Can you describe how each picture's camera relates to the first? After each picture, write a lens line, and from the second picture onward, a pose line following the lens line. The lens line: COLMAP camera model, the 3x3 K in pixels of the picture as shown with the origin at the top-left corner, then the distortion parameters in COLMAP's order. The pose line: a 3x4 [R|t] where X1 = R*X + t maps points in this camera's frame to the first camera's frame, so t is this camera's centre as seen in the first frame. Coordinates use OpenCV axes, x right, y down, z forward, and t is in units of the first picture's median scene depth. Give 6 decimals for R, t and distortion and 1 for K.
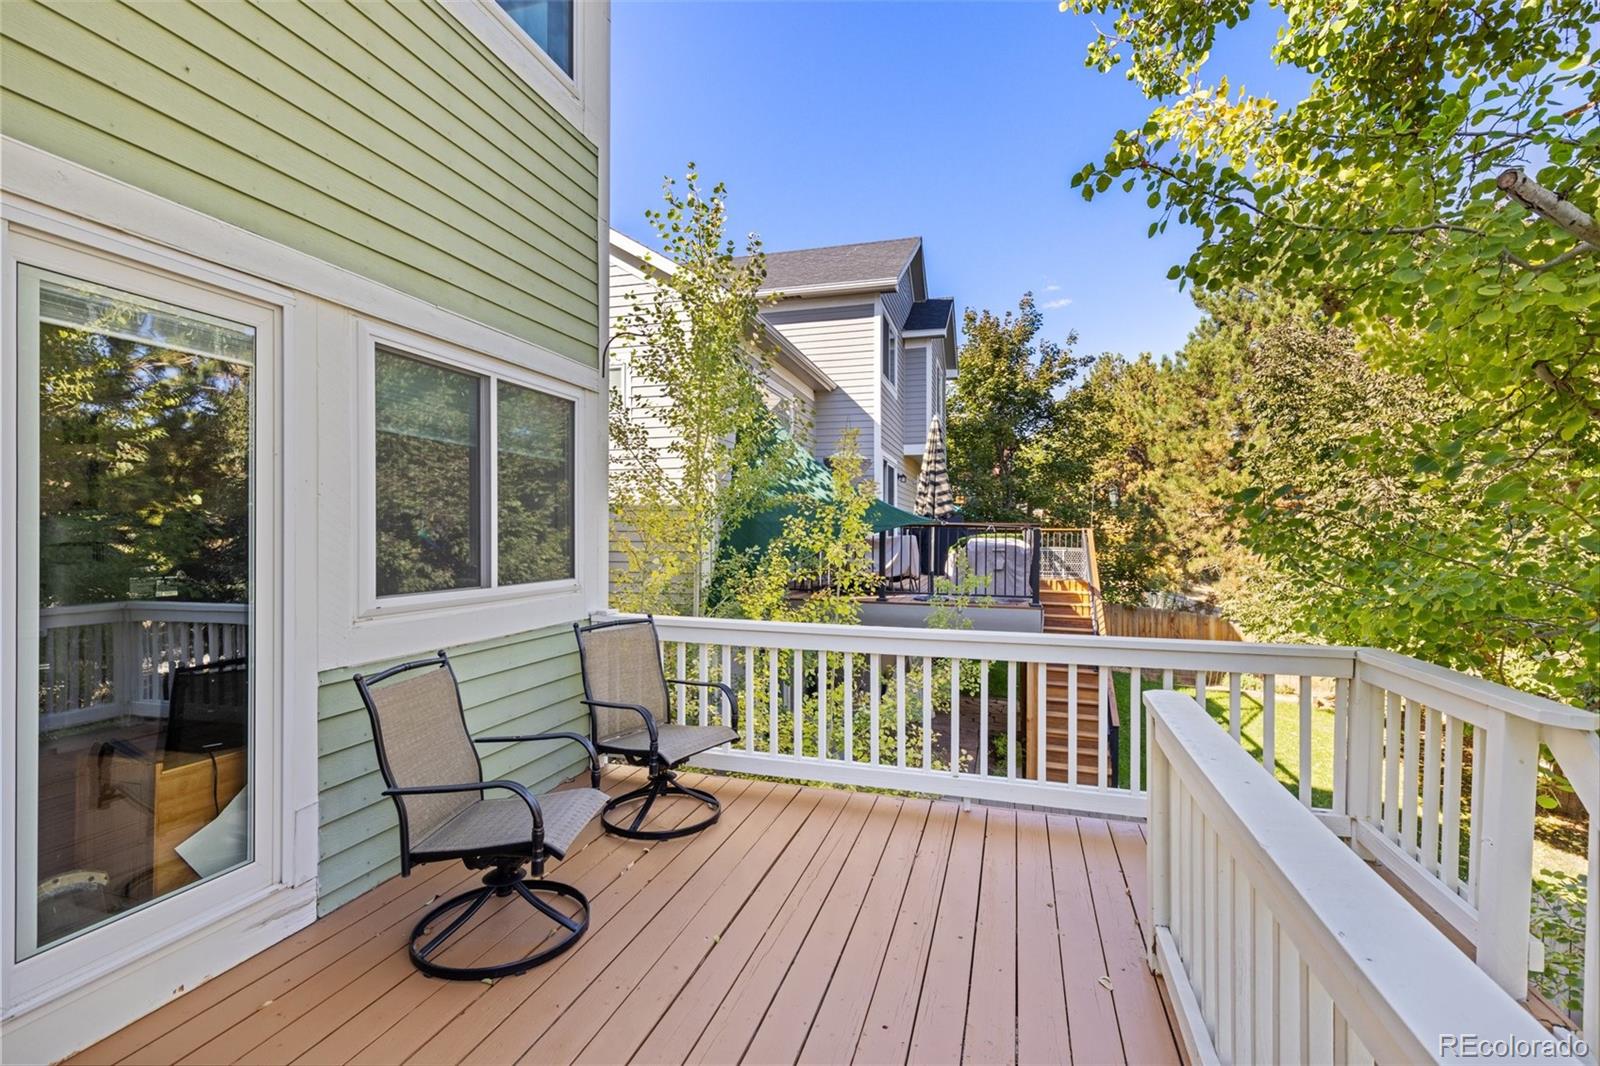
lens RADIAL K [[713.5, 0, 805.7], [0, 713.5, 526.0], [0, 0, 1]] dist [0.001711, -0.000008]
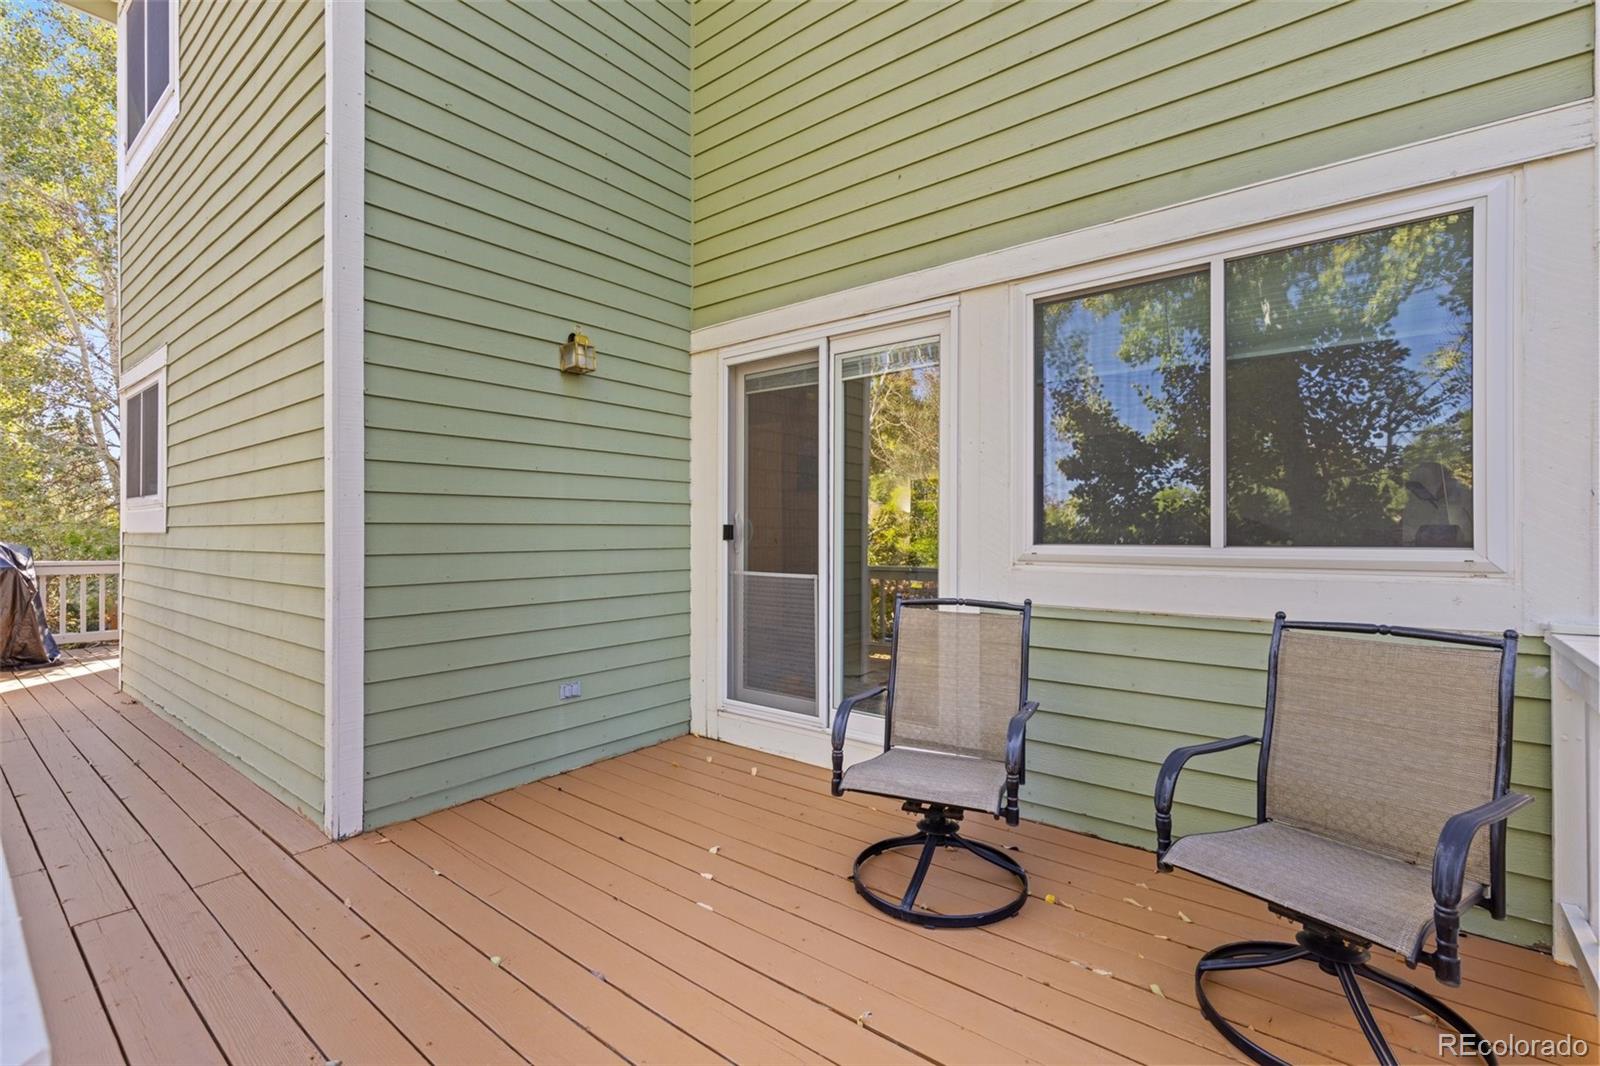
lens RADIAL K [[713.5, 0, 805.7], [0, 713.5, 526.0], [0, 0, 1]] dist [0.001711, -0.000008]
pose [[-0.364742, 0.001201, -0.931108, 0.488938], [0.021536, 0.999743, -0.007146, 0.073201], [0.930860, -0.022659, -0.364674, 1.061235]]
